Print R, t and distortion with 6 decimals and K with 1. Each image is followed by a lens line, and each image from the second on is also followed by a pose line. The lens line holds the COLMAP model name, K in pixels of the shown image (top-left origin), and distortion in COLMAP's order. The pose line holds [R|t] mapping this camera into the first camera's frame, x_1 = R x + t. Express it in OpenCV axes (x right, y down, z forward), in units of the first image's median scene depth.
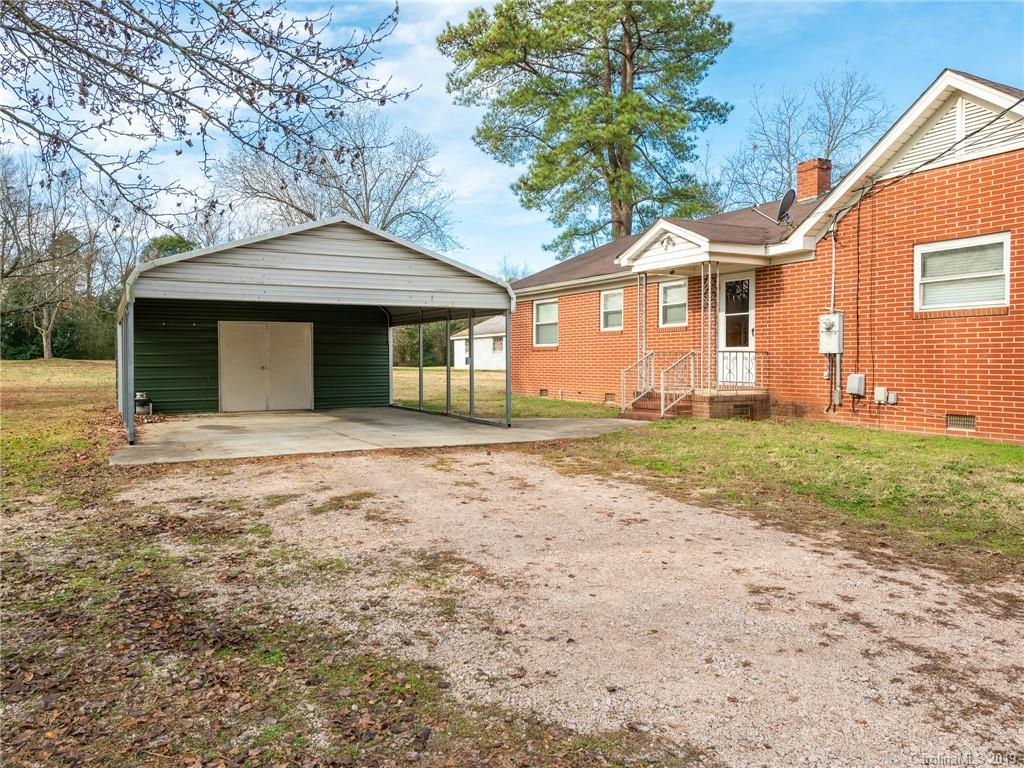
lens RADIAL K [[749.0, 0, 512.0], [0, 749.0, 384.0], [0, 0, 1]] dist [-0.004750, -0.002004]
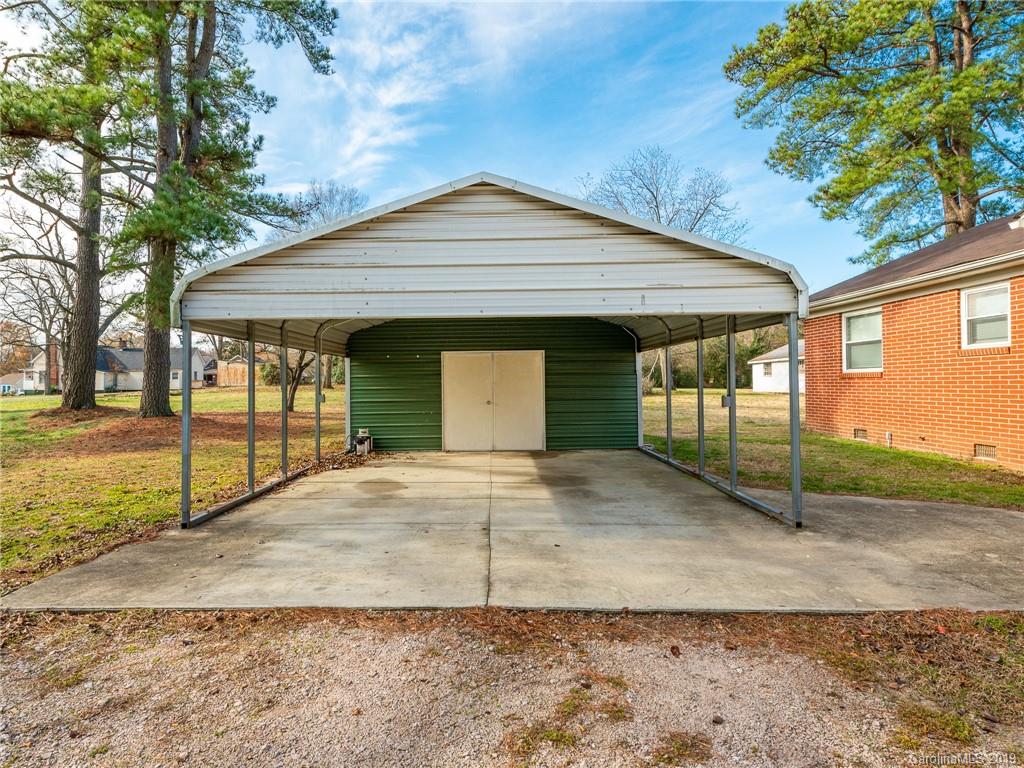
lens RADIAL K [[554.6, 0, 507.1], [0, 554.6, 371.2], [0, 0, 1]] dist [0.016869, -0.011021]
pose [[0.873737, -0.014732, -0.486176, 0.004056], [-0.008659, 0.998912, -0.045831, -0.015467], [0.486322, 0.044254, 0.872658, 0.231991]]
